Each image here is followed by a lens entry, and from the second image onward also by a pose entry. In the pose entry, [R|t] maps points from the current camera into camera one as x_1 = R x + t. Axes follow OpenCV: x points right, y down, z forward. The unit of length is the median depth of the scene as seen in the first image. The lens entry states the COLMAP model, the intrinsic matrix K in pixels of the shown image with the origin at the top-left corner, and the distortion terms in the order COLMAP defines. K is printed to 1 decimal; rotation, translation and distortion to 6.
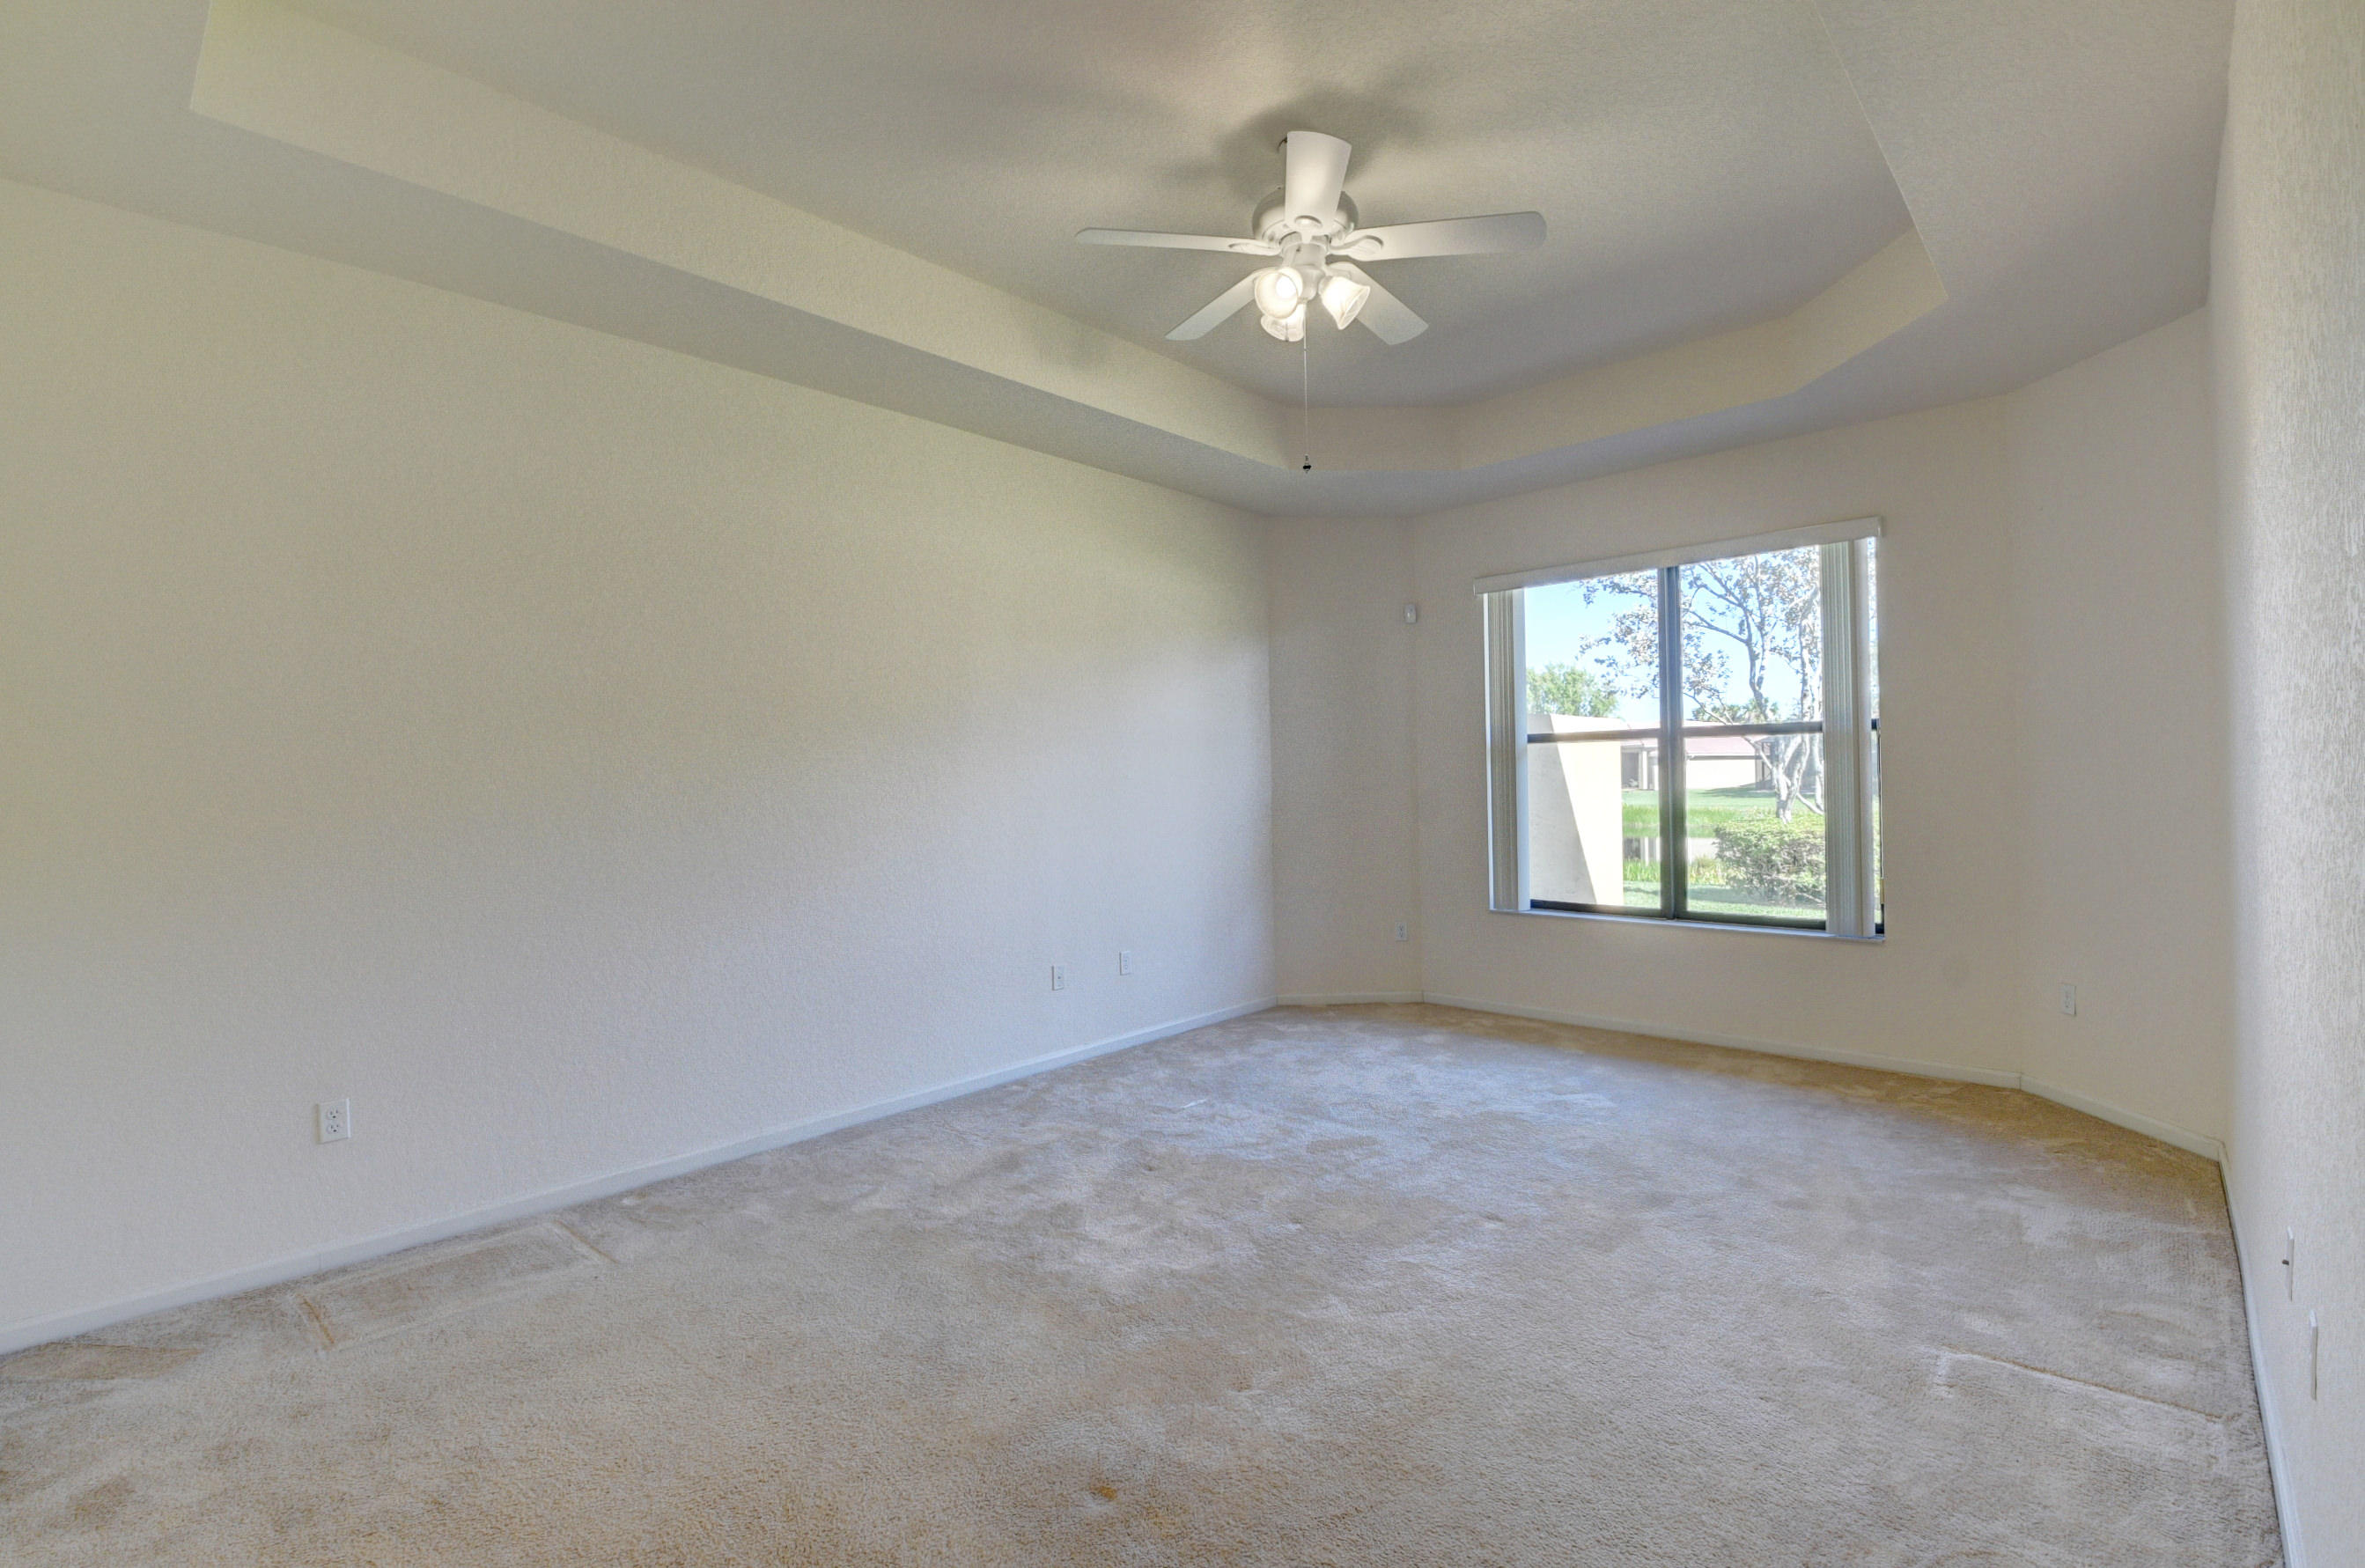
lens RADIAL K [[1034.9, 0, 1188.0], [0, 1034.9, 778.8], [0, 0, 1]] dist [0.010663, -0.021154]
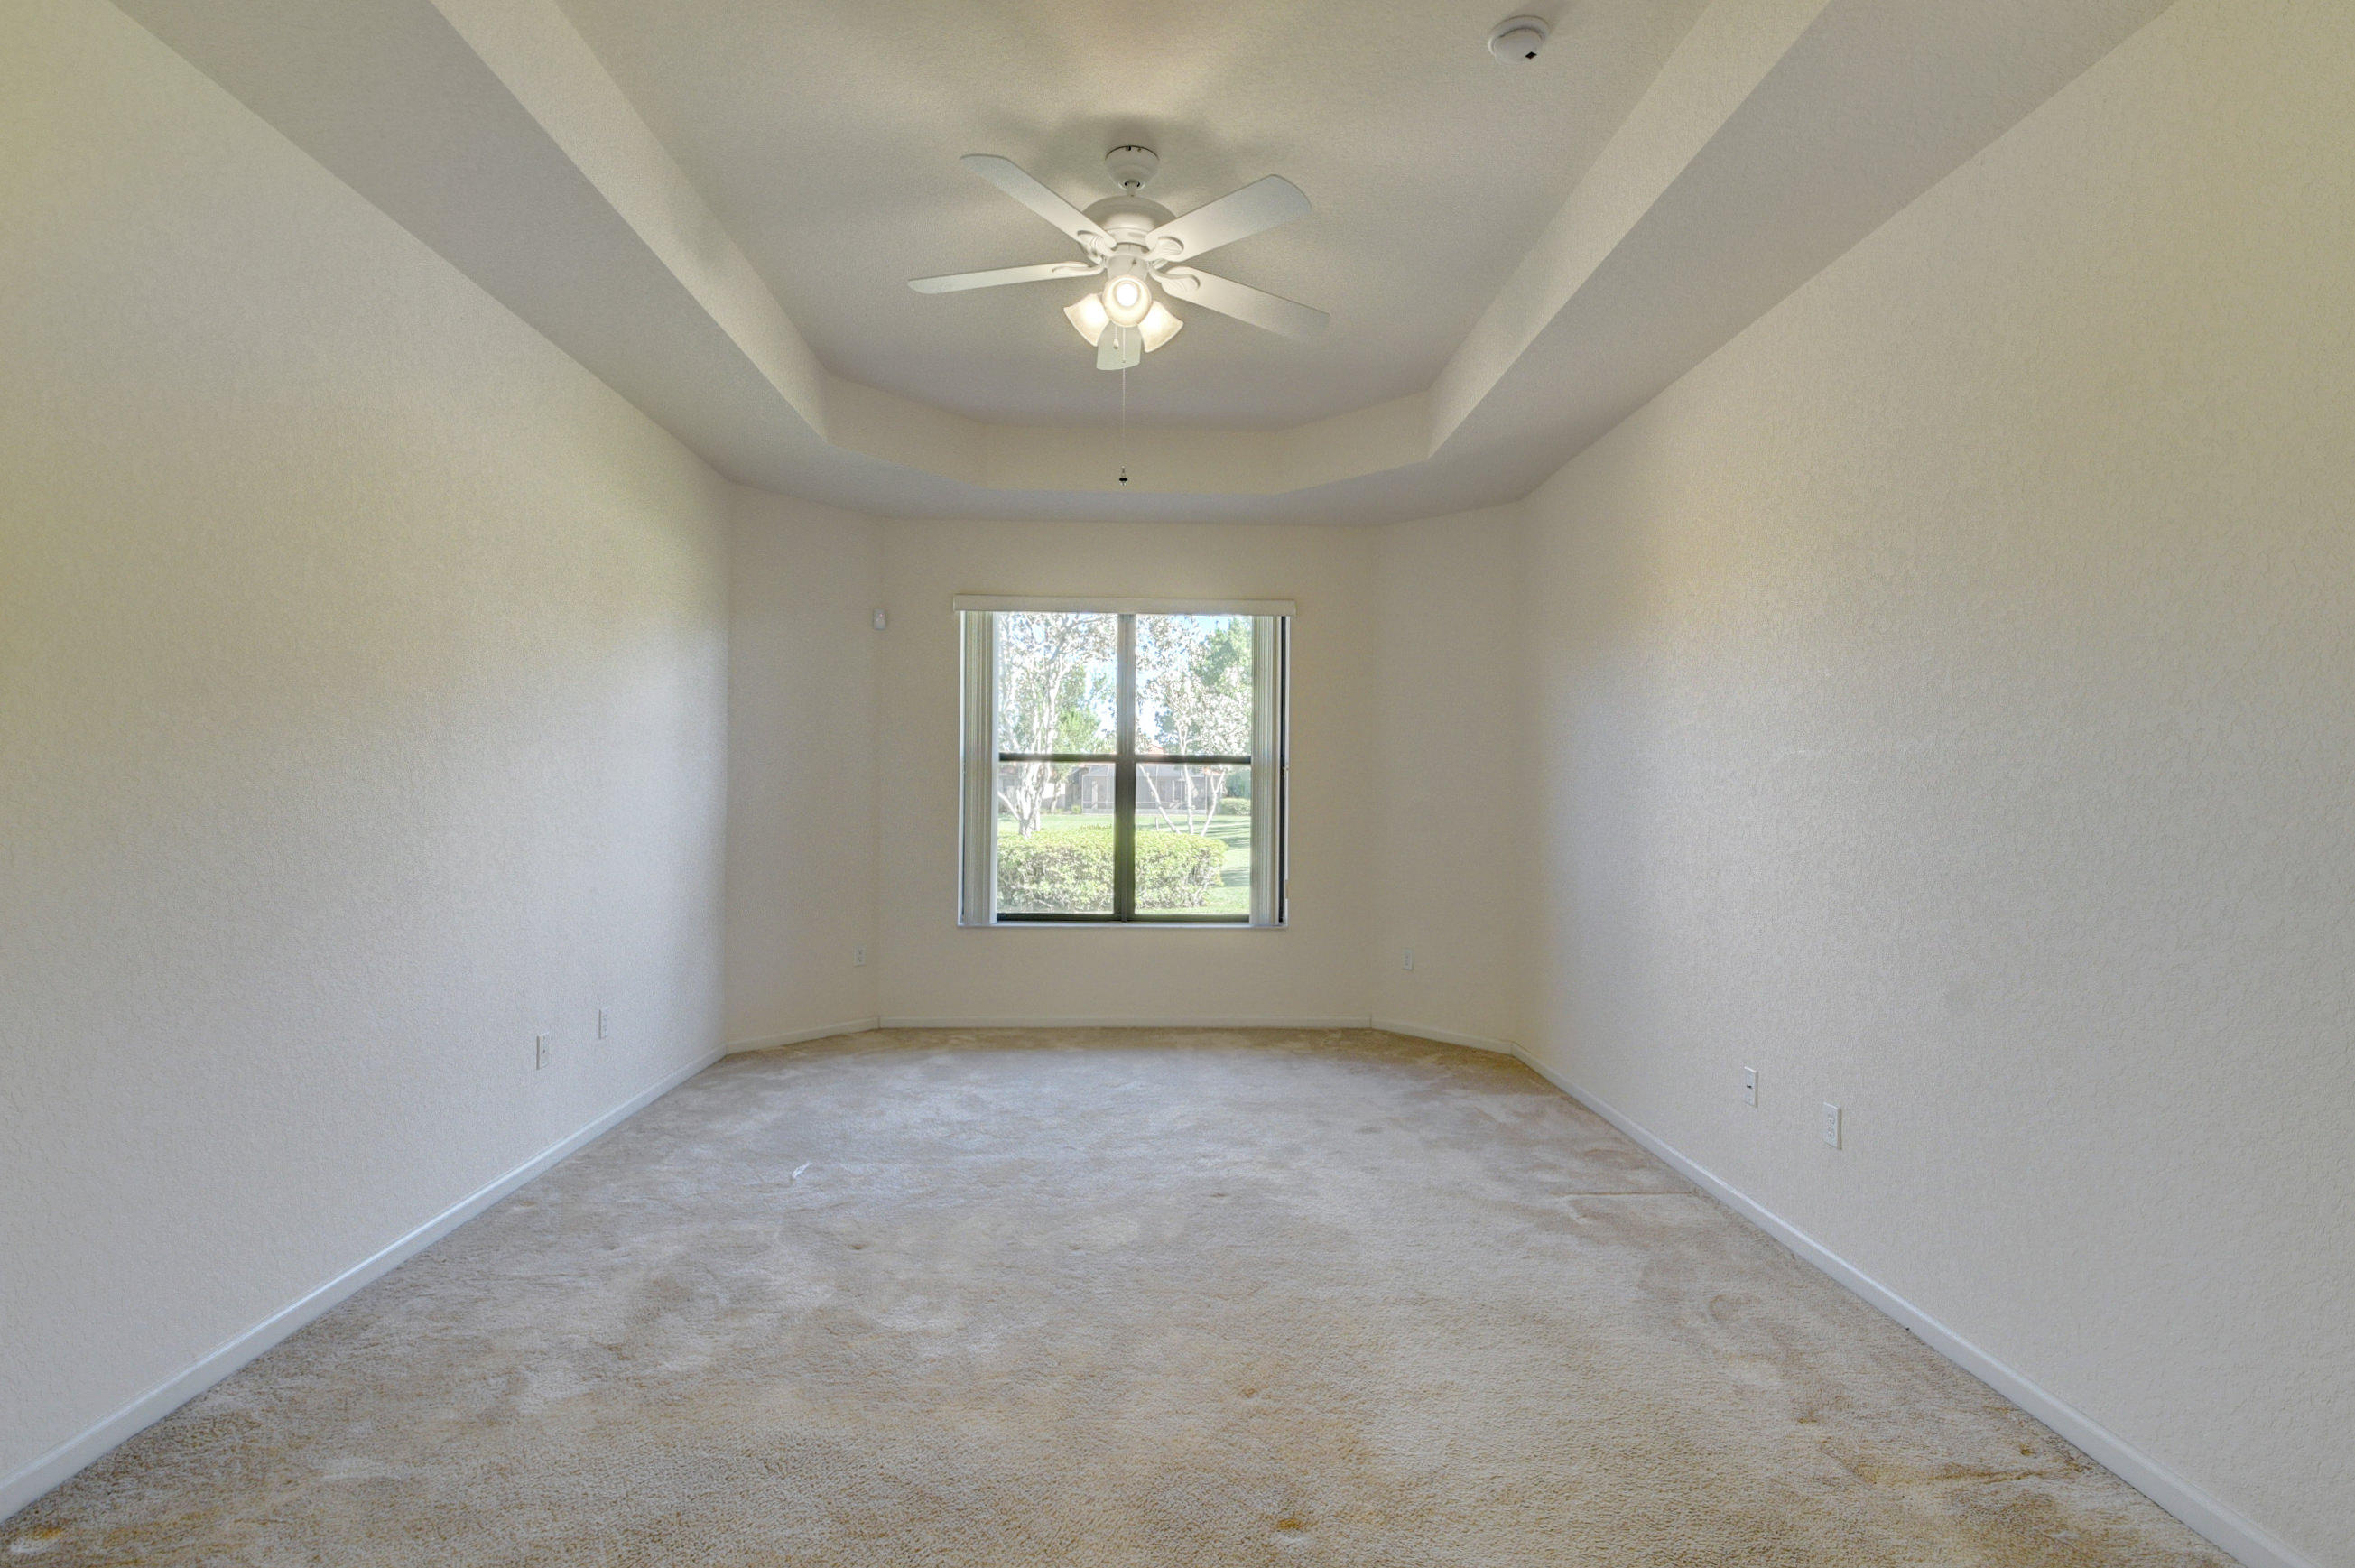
lens RADIAL K [[1056.7, 0, 1177.5], [0, 1056.7, 784.0], [0, 0, 1]] dist [0.047535, -0.074311]
pose [[0.714290, 0.030935, 0.699166, -0.339629], [-0.022659, 0.999521, -0.021075, 0.007858], [-0.699483, -0.000788, 0.714649, 0.142360]]
